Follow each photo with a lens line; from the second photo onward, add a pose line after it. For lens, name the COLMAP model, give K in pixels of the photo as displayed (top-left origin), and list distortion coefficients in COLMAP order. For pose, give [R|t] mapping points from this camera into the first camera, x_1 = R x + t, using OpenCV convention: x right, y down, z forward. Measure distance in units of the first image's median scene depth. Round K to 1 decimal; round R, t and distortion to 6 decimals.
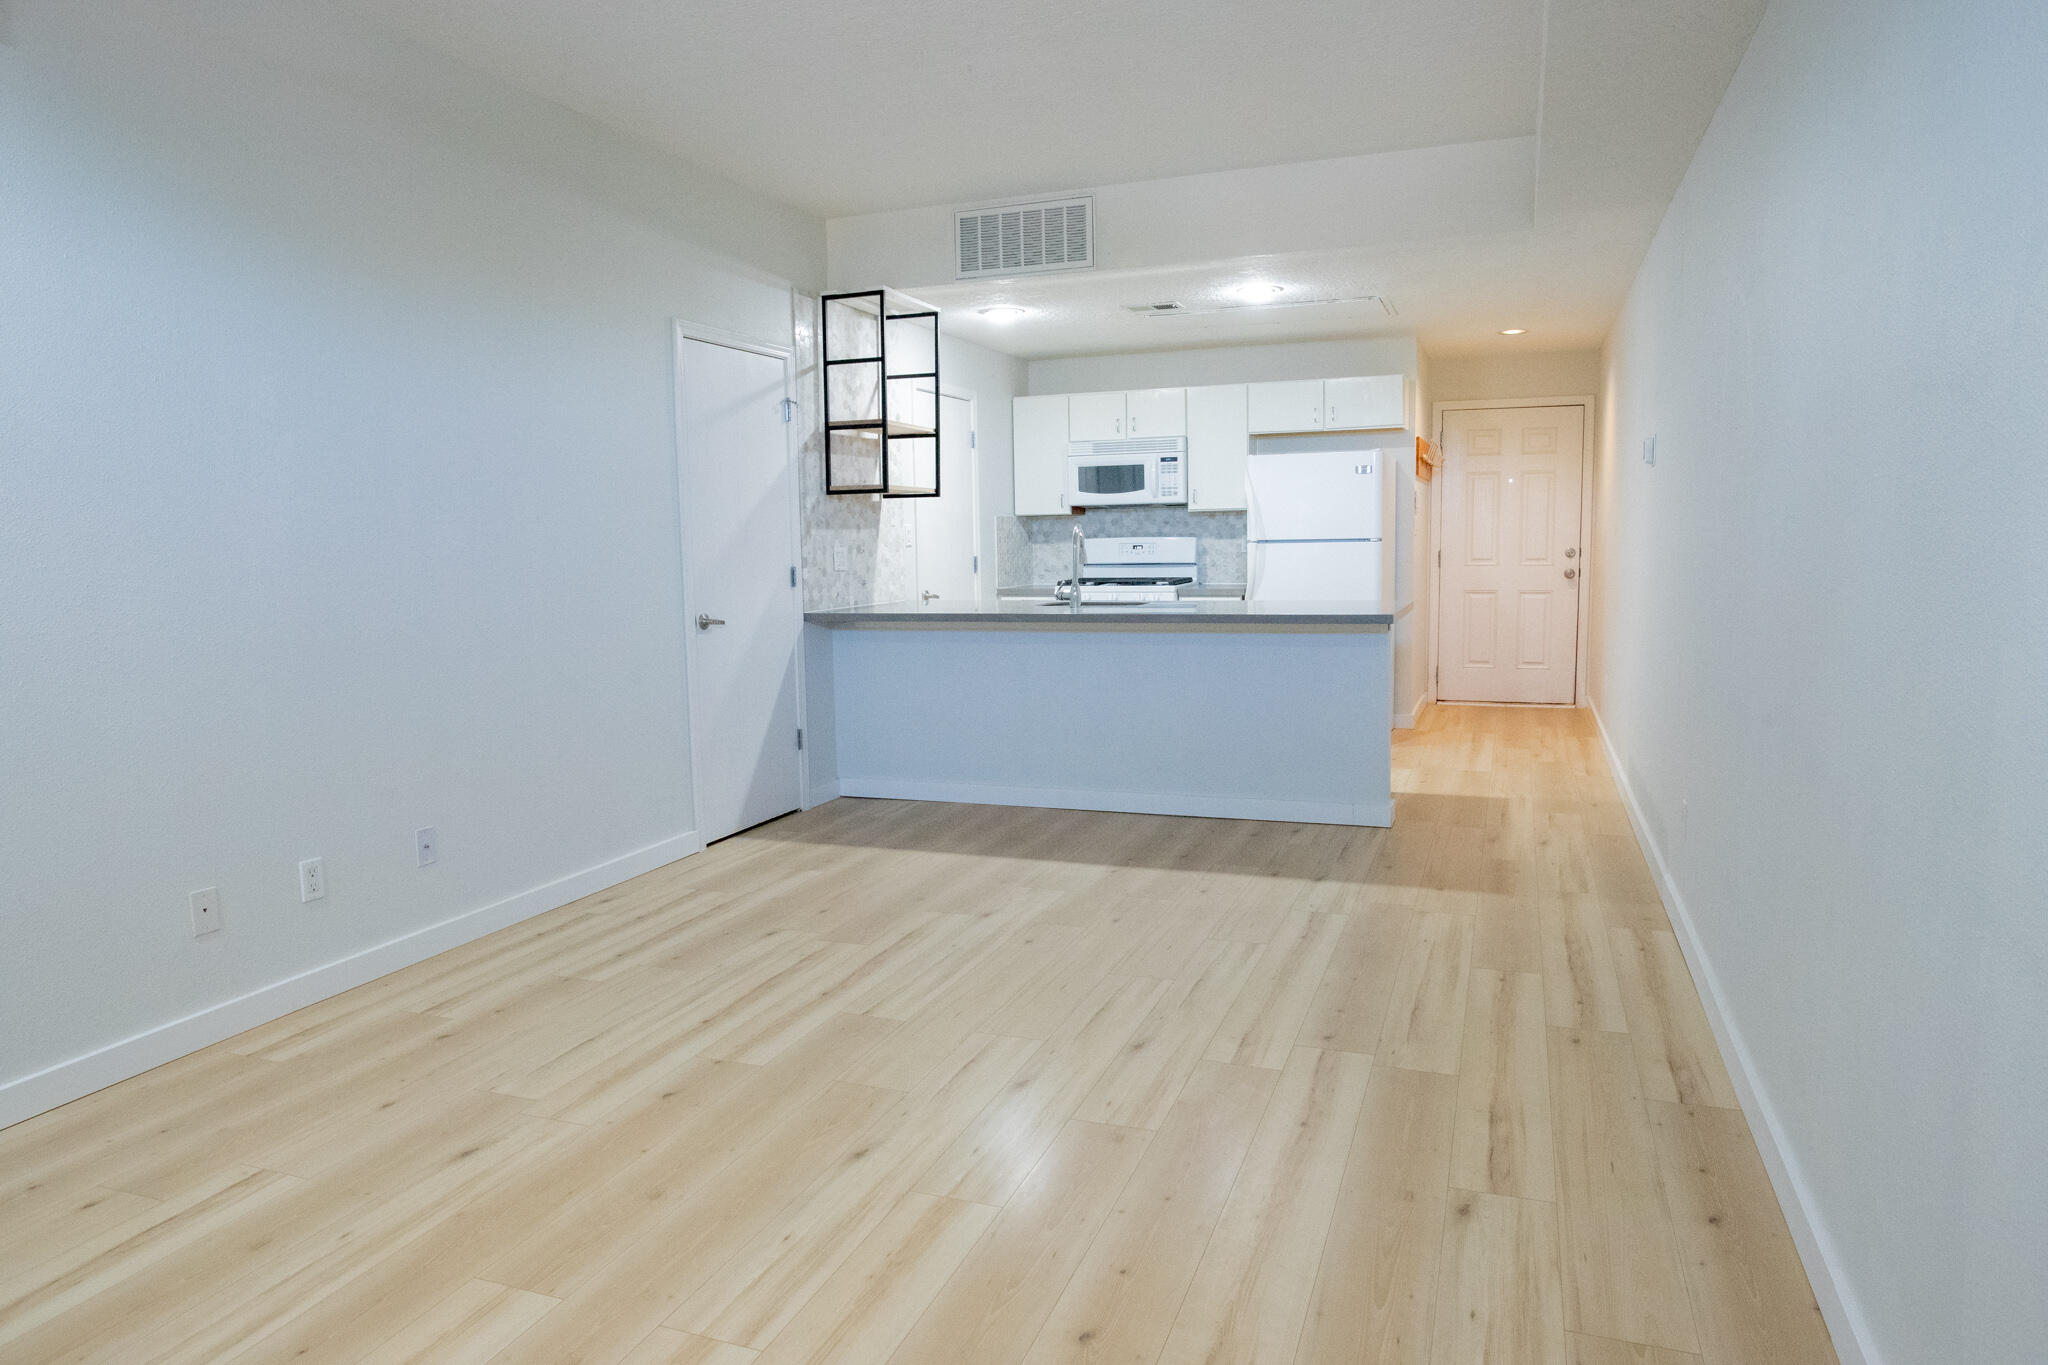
lens RADIAL K [[1276.0, 0, 1024.0], [0, 1276.0, 682.5], [0, 0, 1]] dist [-0.062654, 0.054728]
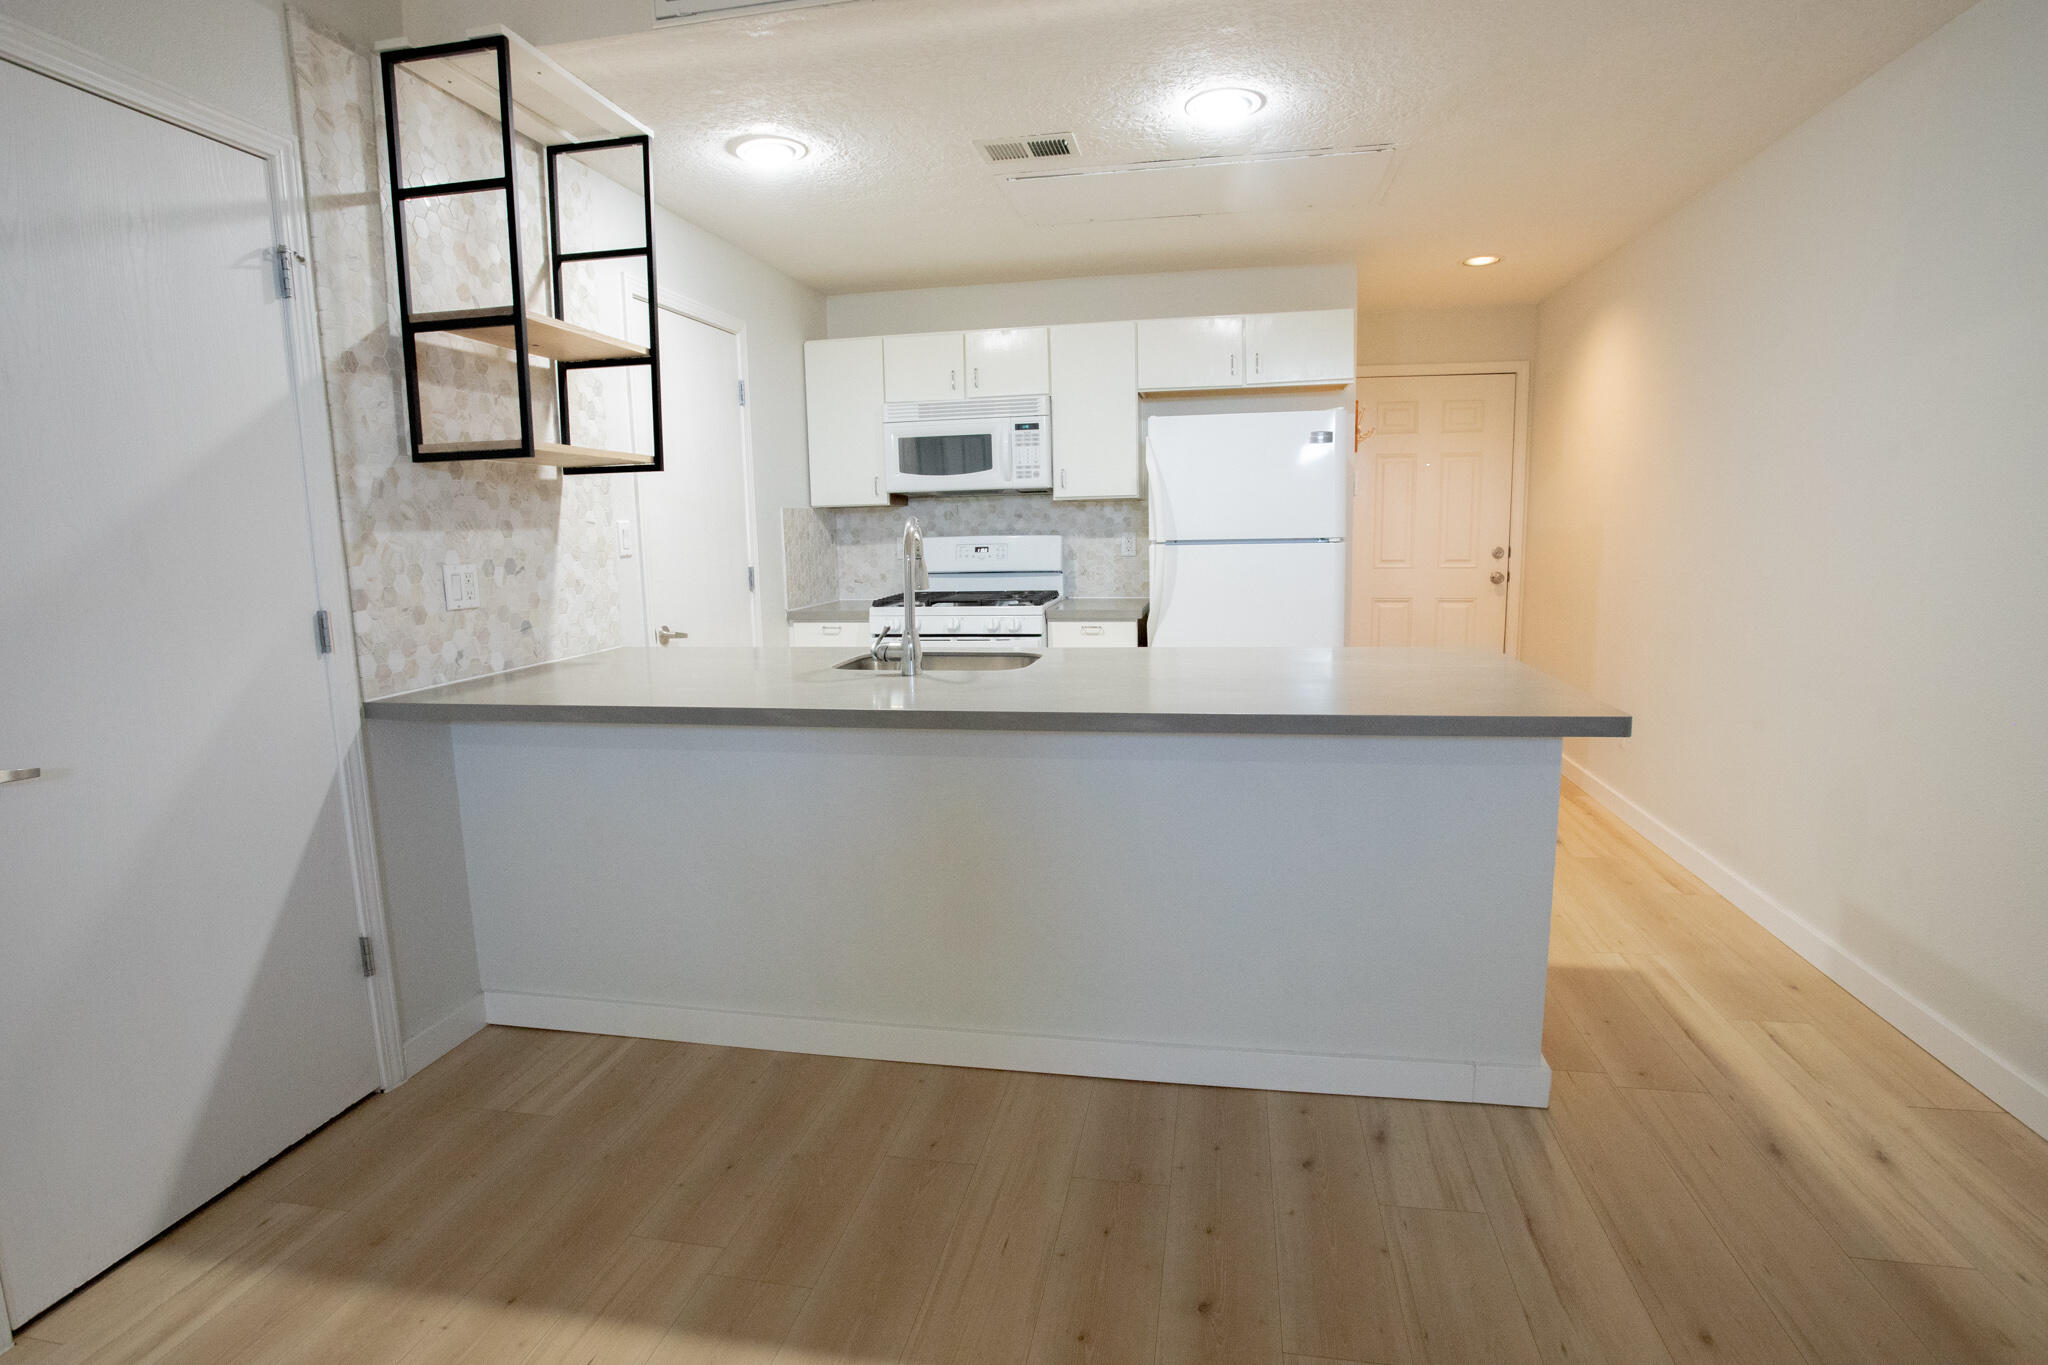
lens RADIAL K [[1031.0, 0, 1027.6], [0, 1031.0, 685.5], [0, 0, 1]] dist [-0.073015, 0.034357]
pose [[0.983882, -0.029983, 0.176289, 0.010694], [0.023592, 0.998990, 0.038233, -0.064956], [-0.177257, -0.033458, 0.983596, 0.531667]]
